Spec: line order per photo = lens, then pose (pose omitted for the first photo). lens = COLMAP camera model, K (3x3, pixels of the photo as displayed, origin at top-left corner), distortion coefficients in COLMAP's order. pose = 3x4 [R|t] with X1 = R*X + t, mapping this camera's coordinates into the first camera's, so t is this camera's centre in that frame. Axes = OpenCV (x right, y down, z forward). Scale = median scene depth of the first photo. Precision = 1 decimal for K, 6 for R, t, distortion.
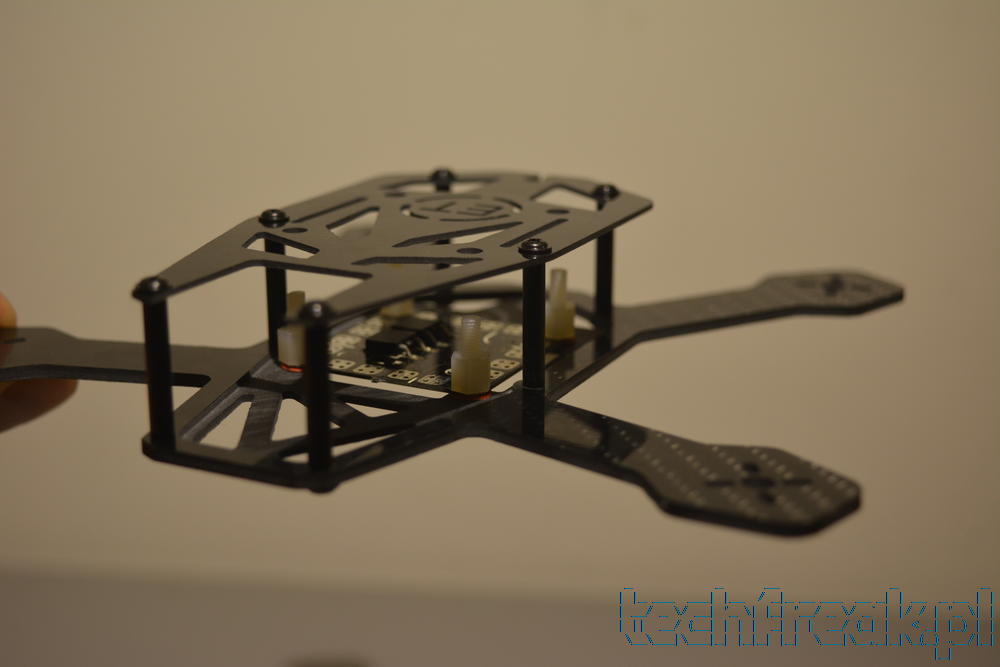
lens RADIAL K [[1635.3, 0, 500.0], [0, 1635.3, 333.5], [0, 0, 1]] dist [-0.015066, -0.014902]
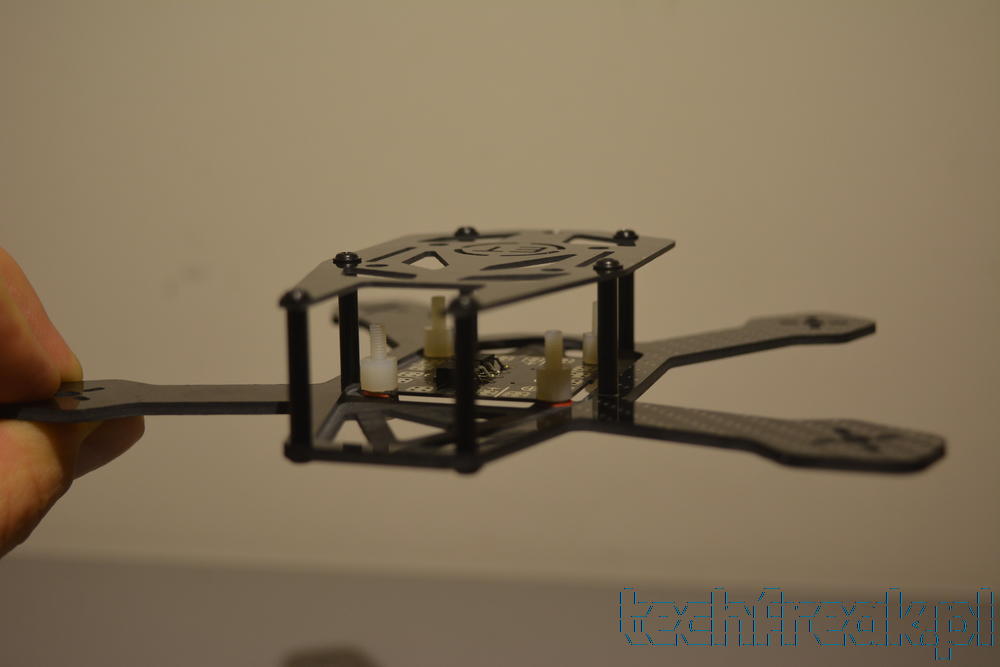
lens RADIAL K [[1635.3, 0, 500.0], [0, 1635.3, 333.5], [0, 0, 1]] dist [-0.015066, -0.014902]
pose [[0.987509, -0.040843, 0.152175, -0.205819], [0.058362, 0.991937, -0.112495, 0.105640], [-0.146353, 0.119971, 0.981931, -0.070994]]
